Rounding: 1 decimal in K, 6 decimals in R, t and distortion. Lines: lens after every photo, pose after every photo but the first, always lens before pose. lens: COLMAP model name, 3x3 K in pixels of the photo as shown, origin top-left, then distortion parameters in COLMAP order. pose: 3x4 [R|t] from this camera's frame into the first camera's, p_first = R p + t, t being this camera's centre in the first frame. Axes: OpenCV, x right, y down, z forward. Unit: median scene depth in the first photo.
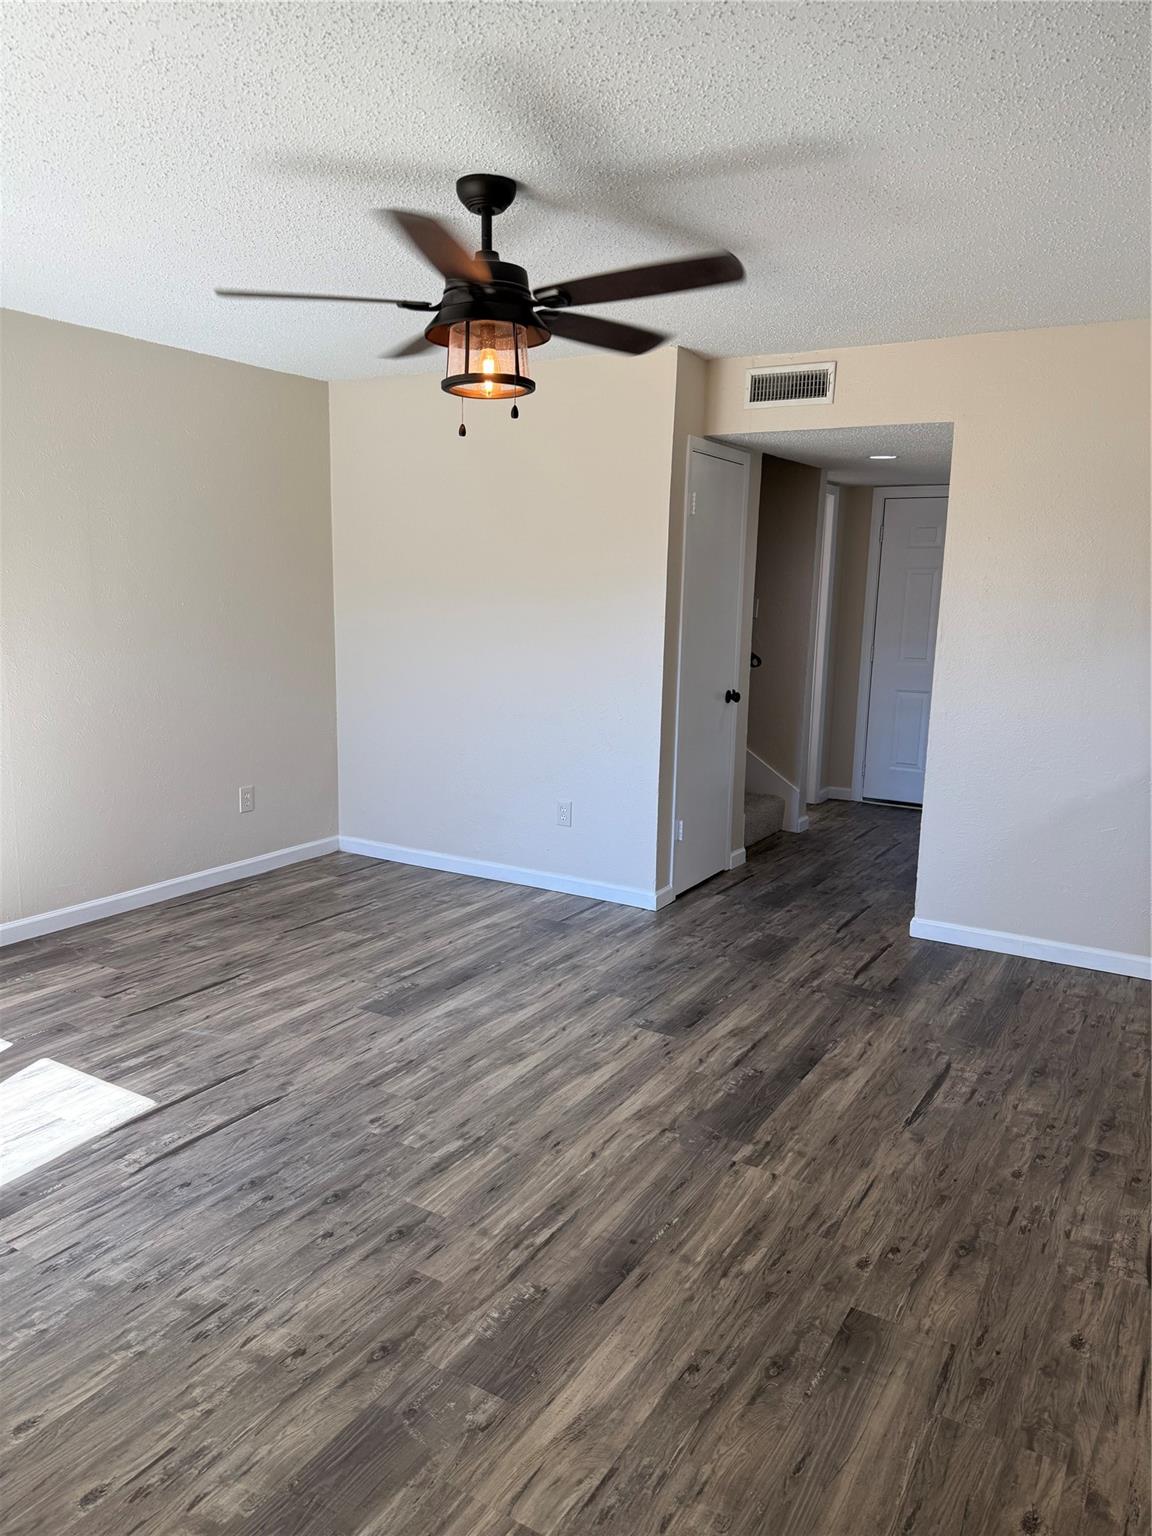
lens RADIAL K [[1076.8, 0, 574.0], [0, 1076.8, 783.7], [0, 0, 1]] dist [-0.015011, -0.002351]
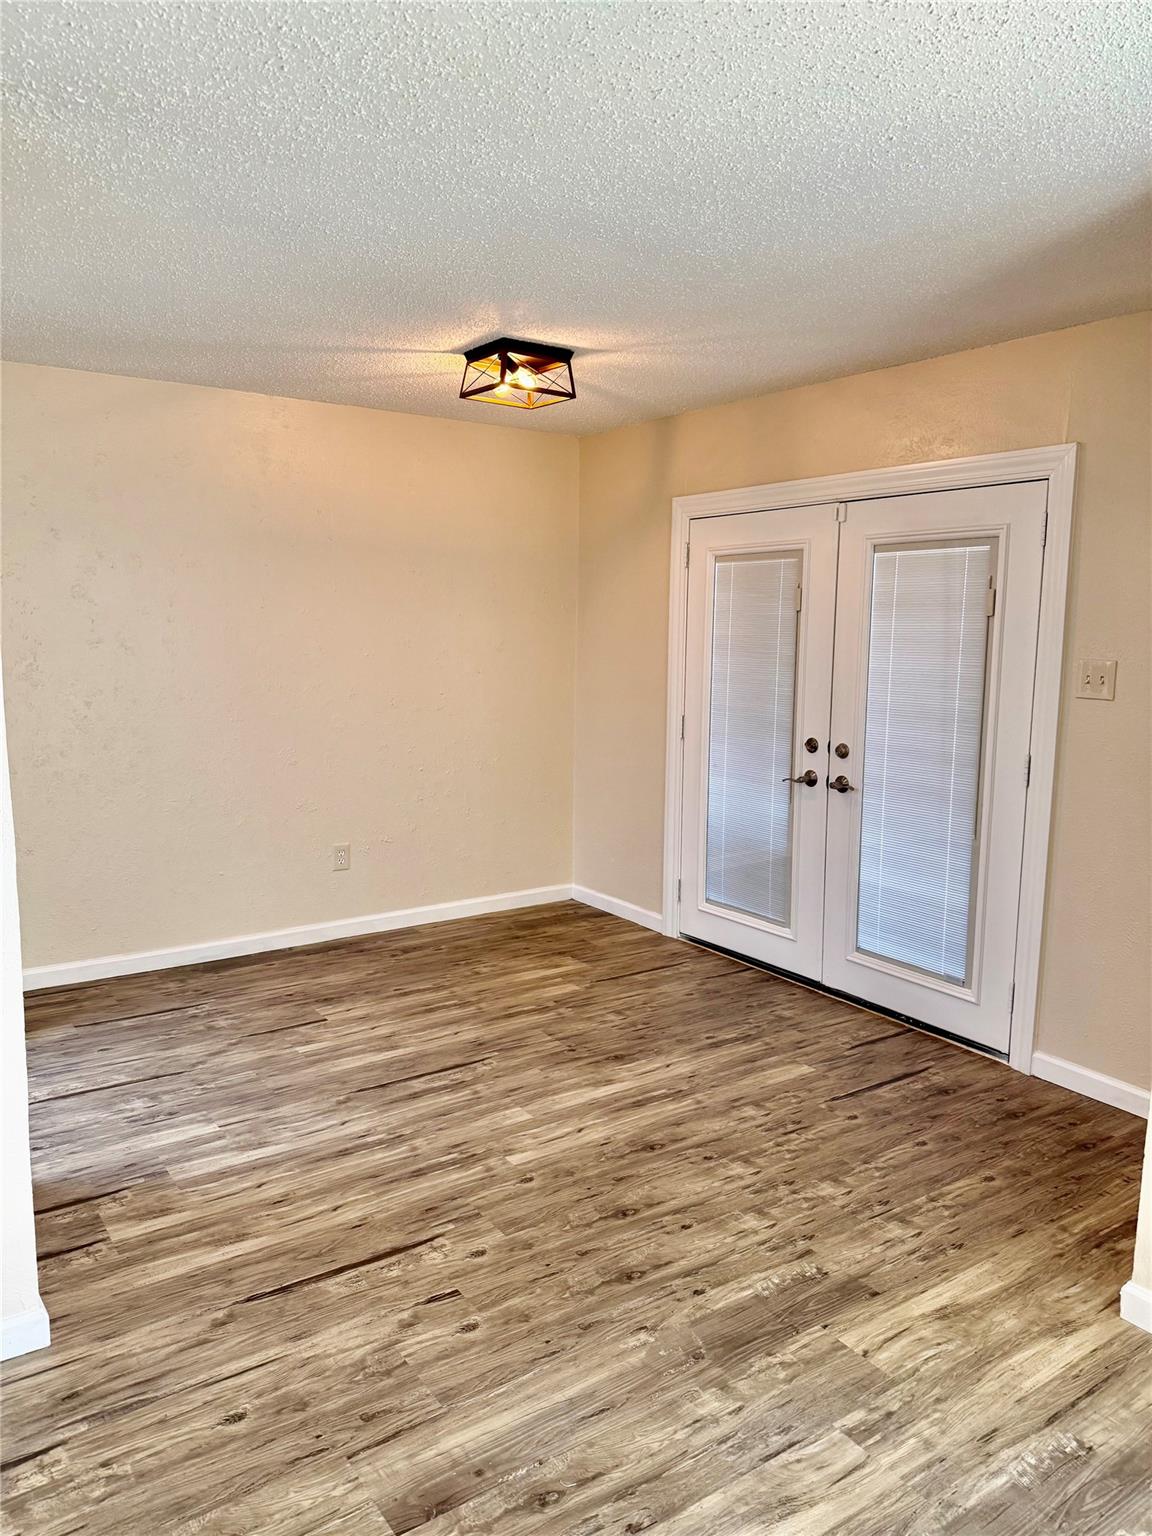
lens RADIAL K [[1075.2, 0, 572.6], [0, 1075.2, 766.2], [0, 0, 1]] dist [0.121179, -0.139928]
pose [[-0.912931, -0.086009, 0.398947, -0.122362], [0.046321, 0.949387, 0.310676, -0.269367], [-0.405476, 0.302105, -0.862741, 1.316027]]
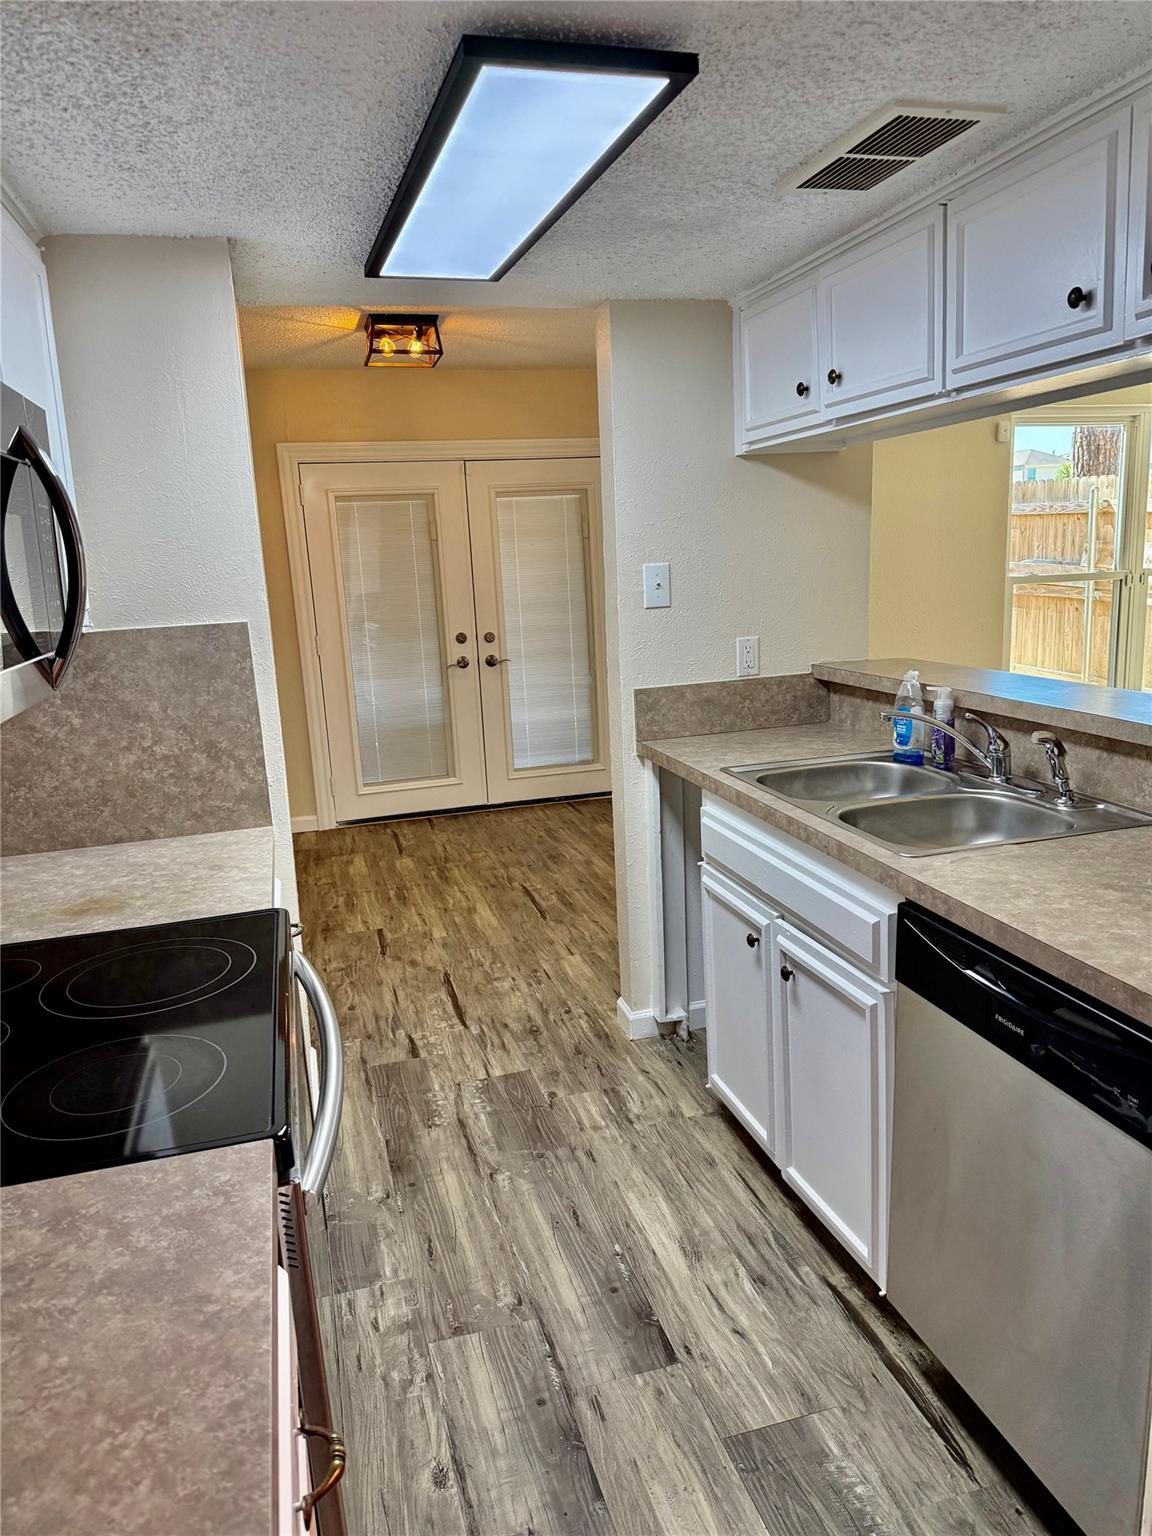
lens RADIAL K [[1075.2, 0, 572.6], [0, 1075.2, 766.2], [0, 0, 1]] dist [0.121179, -0.139928]
pose [[-0.680614, 0.154516, -0.716163, 1.852063], [-0.104748, 0.946942, 0.303856, -0.227027], [0.725116, 0.281825, -0.628317, 1.417602]]
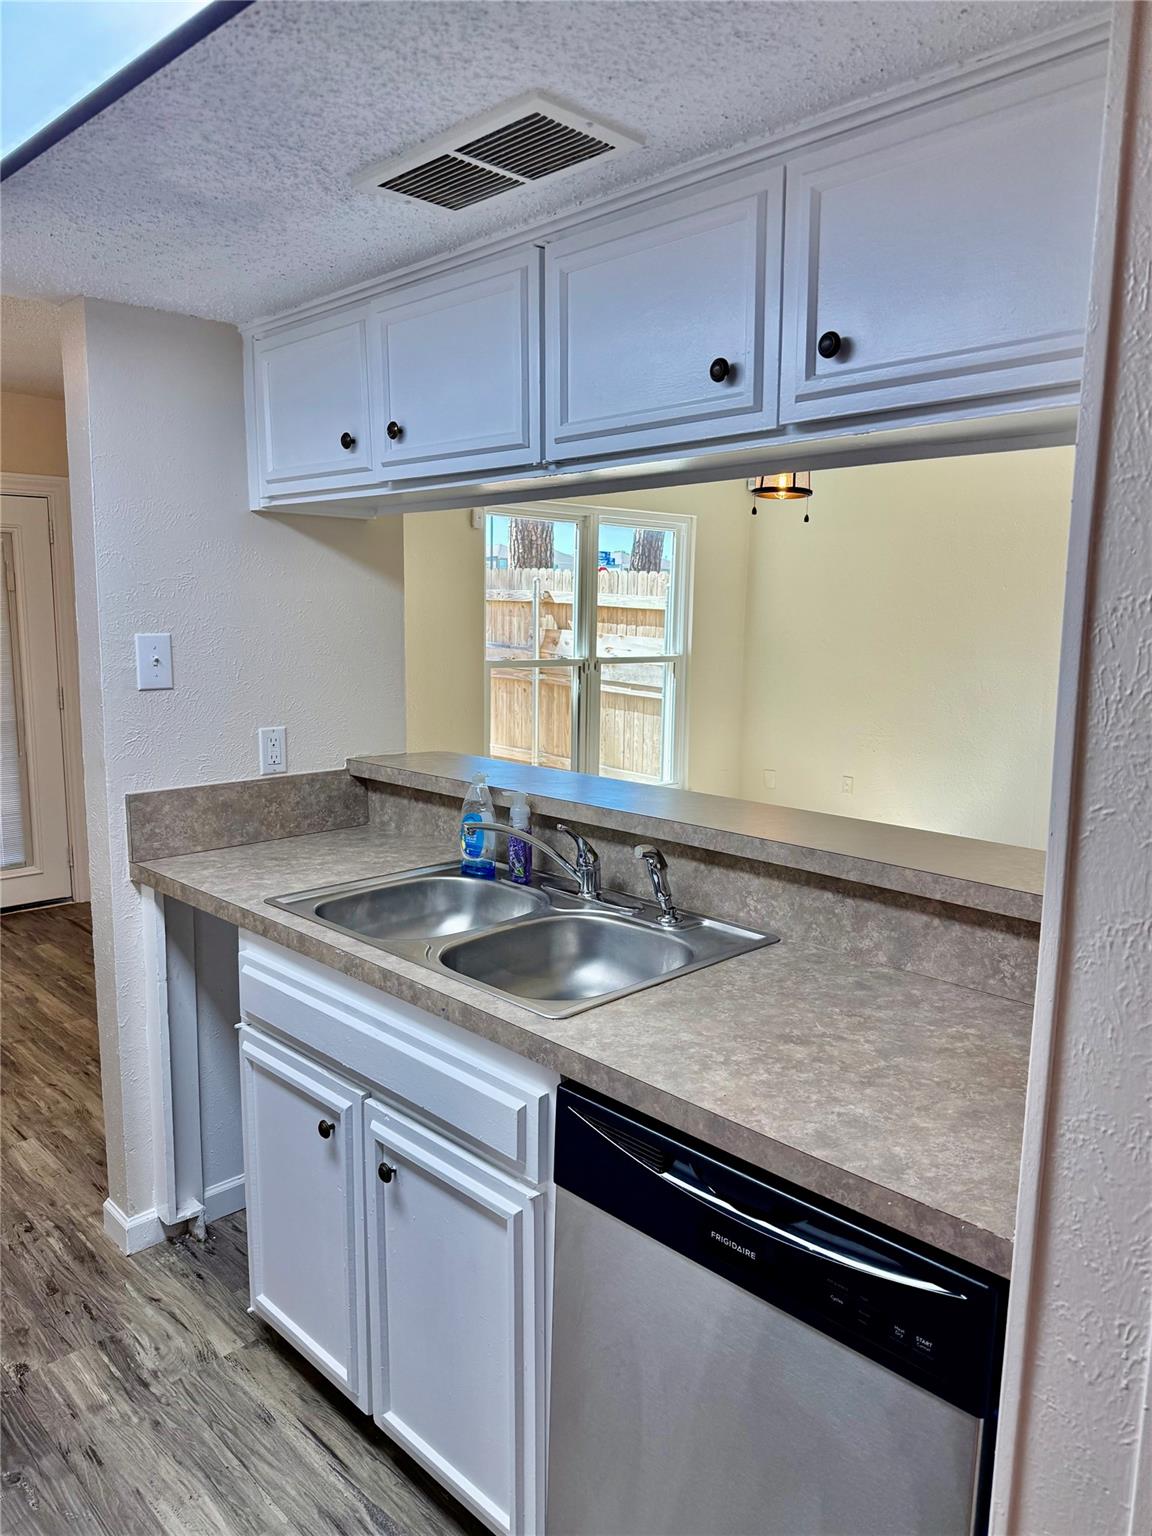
lens RADIAL K [[1089.7, 0, 563.2], [0, 1089.7, 771.0], [0, 0, 1]] dist [0.040214, -0.053732]
pose [[-0.247695, 0.123521, -0.960932, 1.730534], [-0.192828, 0.965711, 0.173840, -0.203573], [0.949455, 0.228354, -0.215383, 1.233472]]
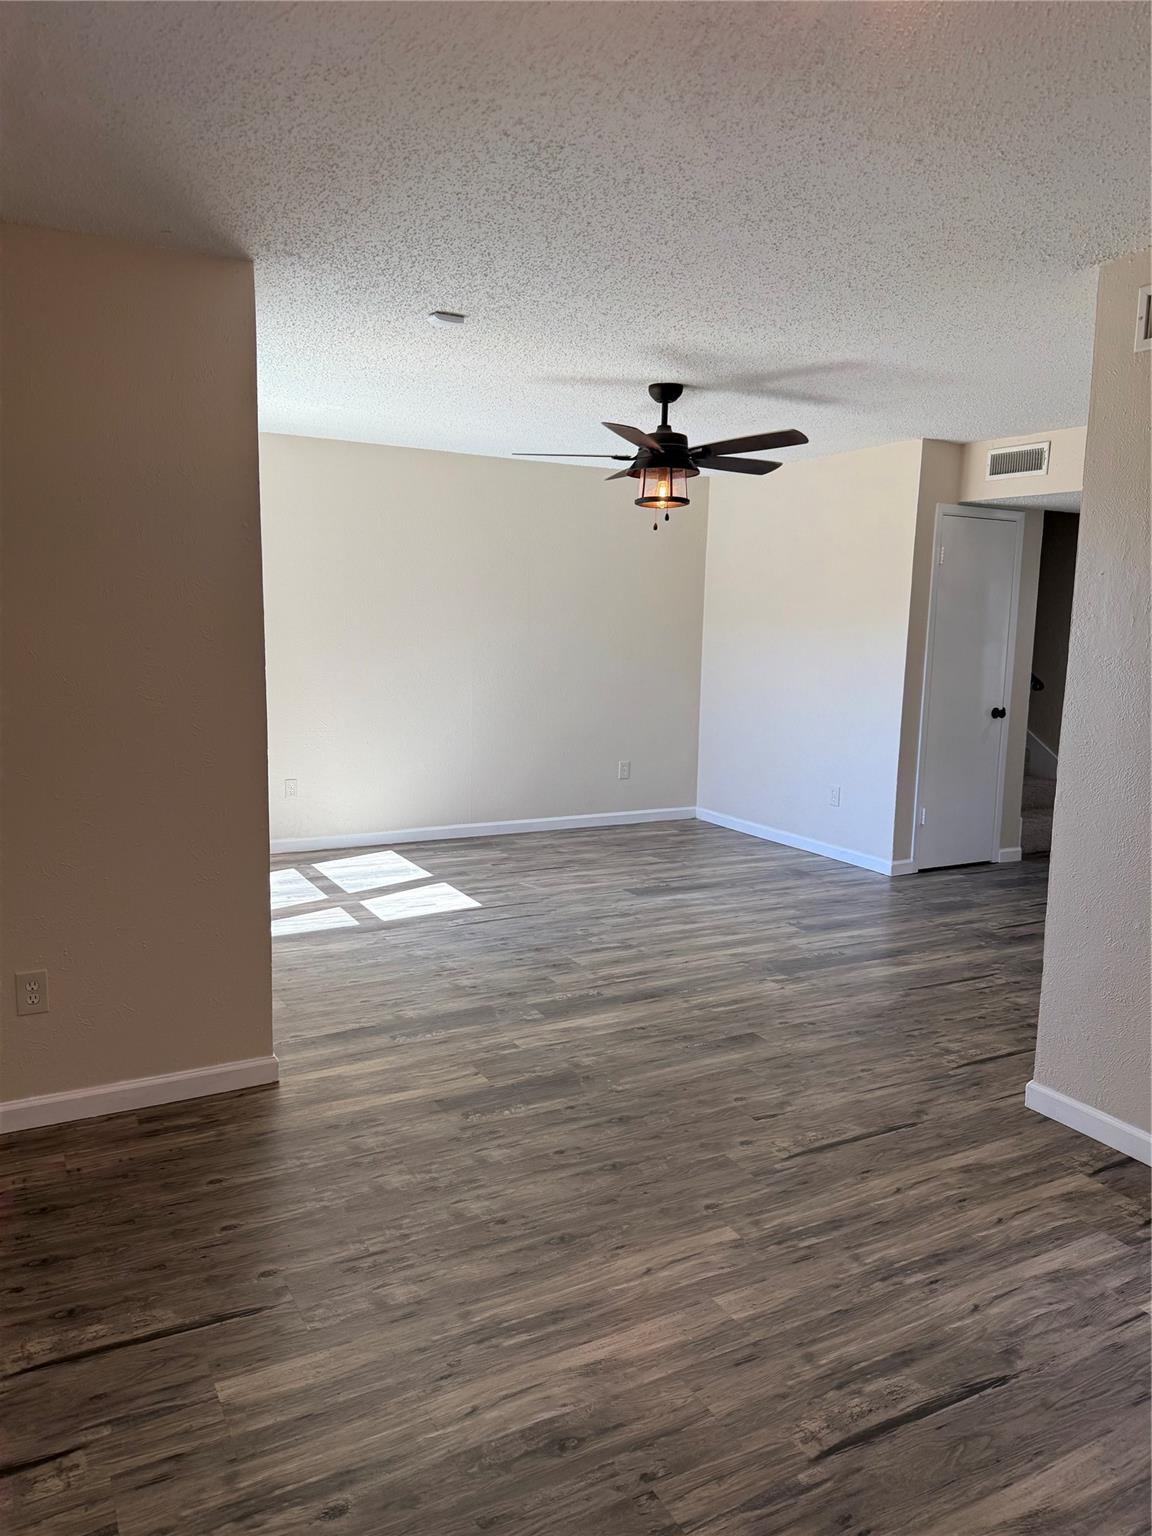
lens RADIAL K [[1089.3, 0, 576.0], [0, 1089.3, 768.0], [0, 0, 1]] dist [0.002797, -0.012672]
pose [[0.864829, 0.071323, -0.496975, 0.753030], [-0.098582, 0.994712, -0.028795, 0.130843], [0.492293, 0.073895, 0.867287, -0.601279]]
